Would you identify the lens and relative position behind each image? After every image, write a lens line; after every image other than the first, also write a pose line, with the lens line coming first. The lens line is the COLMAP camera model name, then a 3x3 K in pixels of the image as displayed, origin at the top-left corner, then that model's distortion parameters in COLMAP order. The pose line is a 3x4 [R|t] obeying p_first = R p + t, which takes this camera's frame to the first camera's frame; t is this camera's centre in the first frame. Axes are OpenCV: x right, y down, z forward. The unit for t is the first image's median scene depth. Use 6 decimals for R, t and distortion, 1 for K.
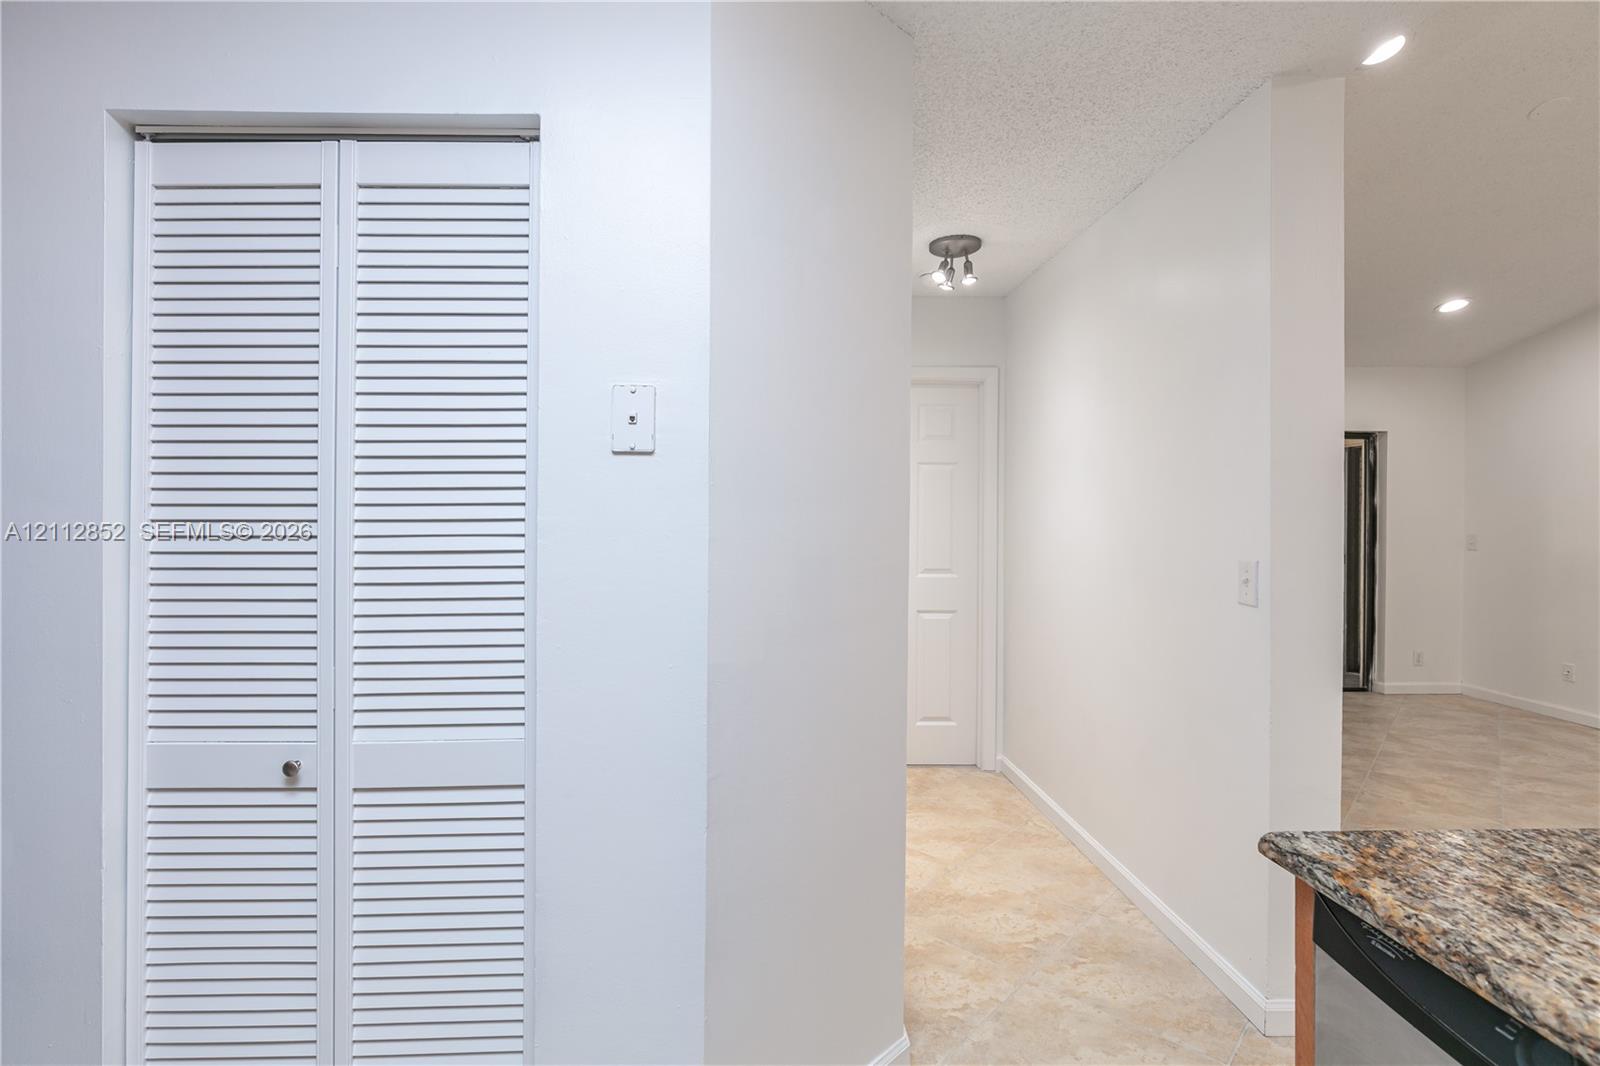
lens RADIAL K [[765.1, 0, 751.9], [0, 765.1, 508.9], [0, 0, 1]] dist [-0.002619, -0.000558]
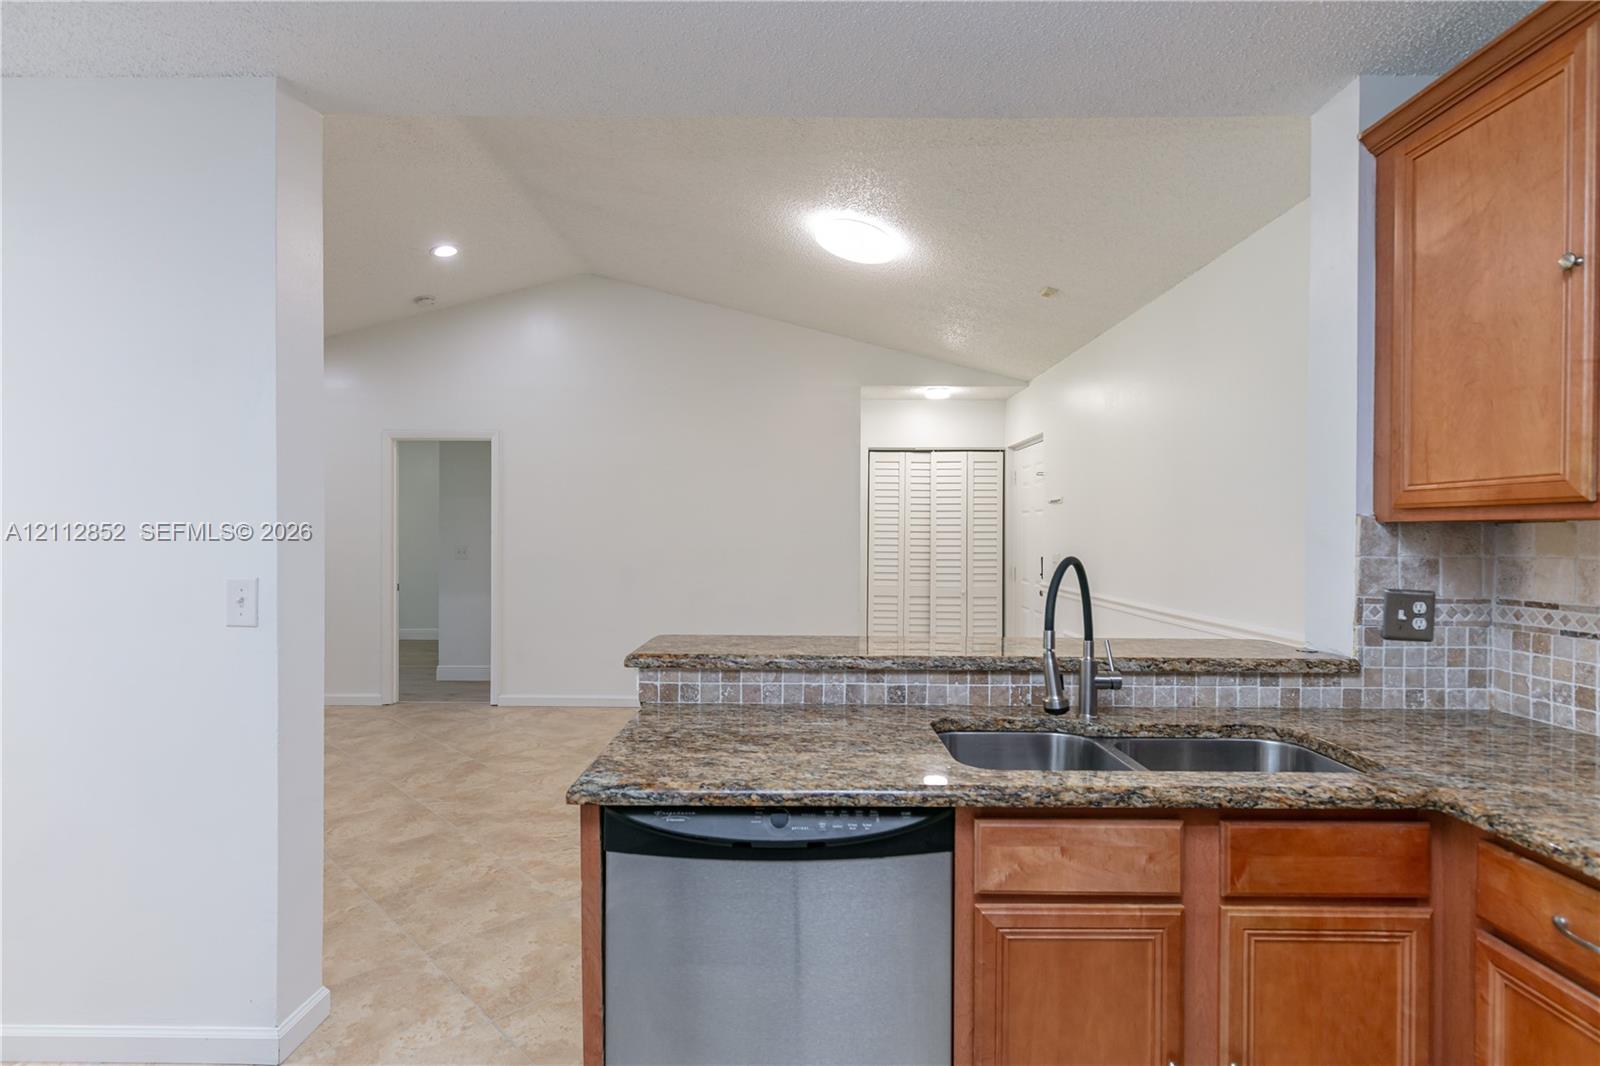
lens RADIAL K [[809.4, 0, 786.3], [0, 809.4, 534.8], [0, 0, 1]] dist [0.000032, -0.000060]
pose [[0.037065, -0.009664, 0.999266, -0.646030], [-0.006691, 0.999928, 0.009919, 0.001367], [-0.999290, -0.007053, 0.036998, 0.634112]]
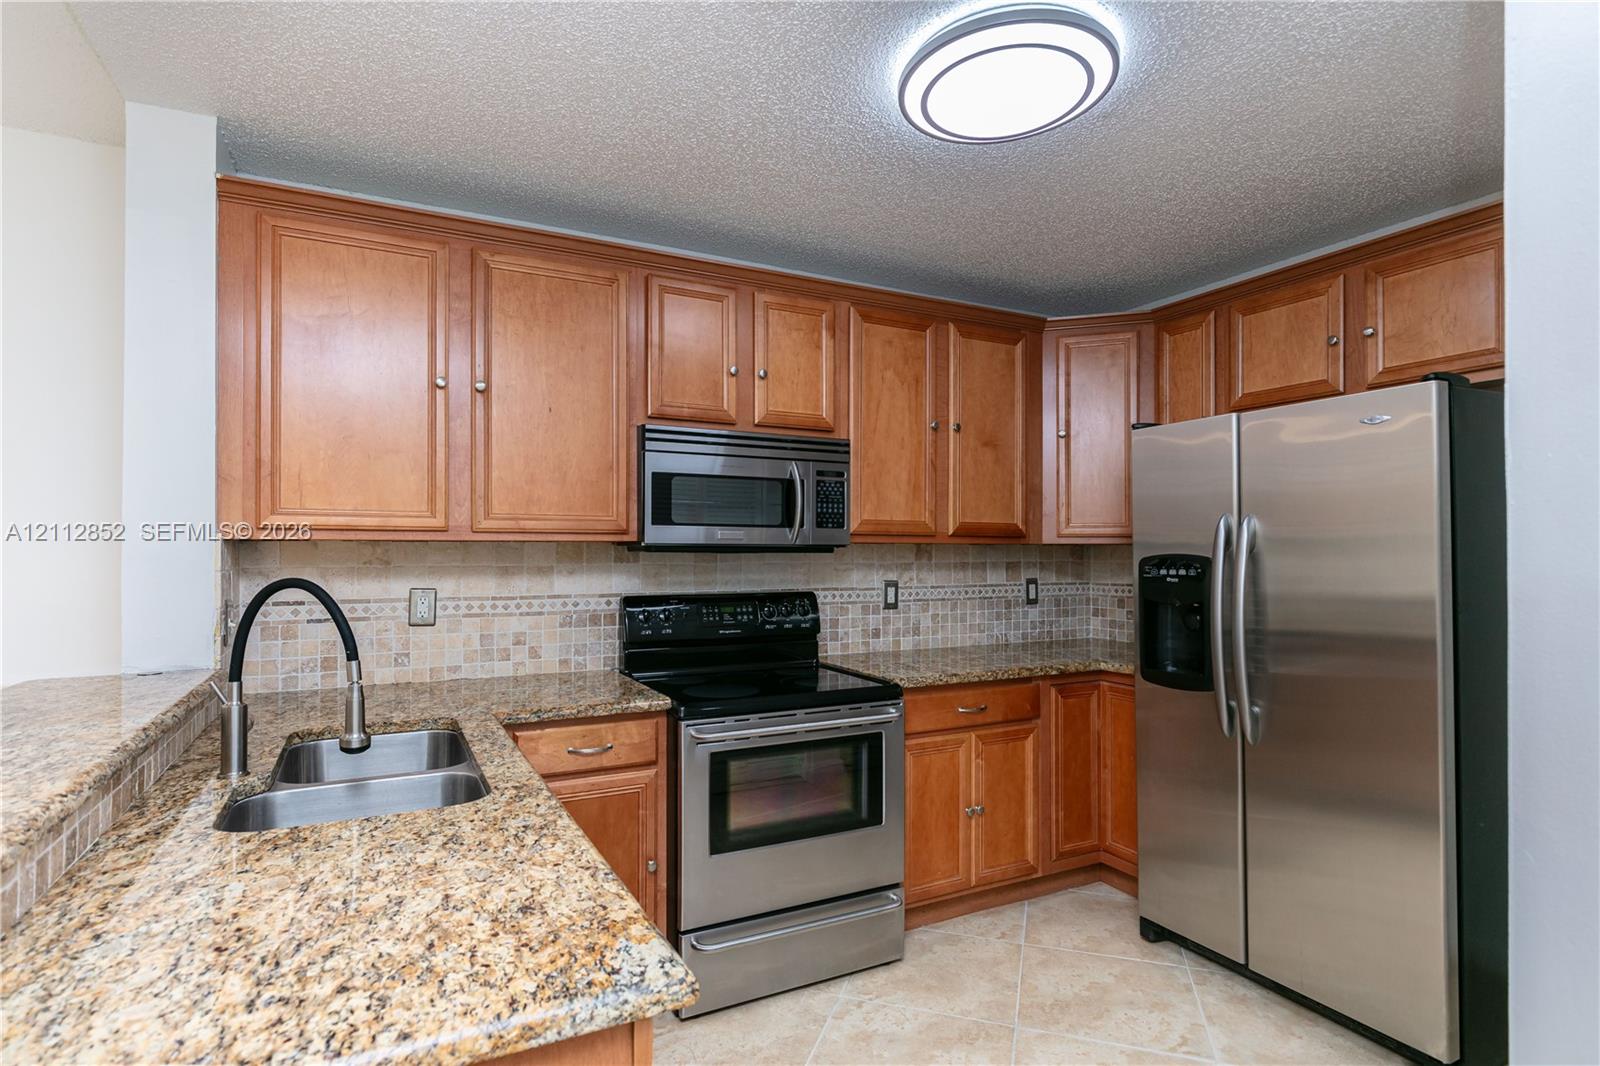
lens RADIAL K [[800.7, 0, 792.8], [0, 800.7, 546.3], [0, 0, 1]] dist [-0.000992, -0.000087]
pose [[-0.898230, -0.010433, -0.439403, 0.971370], [-0.005901, 0.999914, -0.011678, 0.015936], [0.439487, -0.007897, -0.898214, 1.827596]]
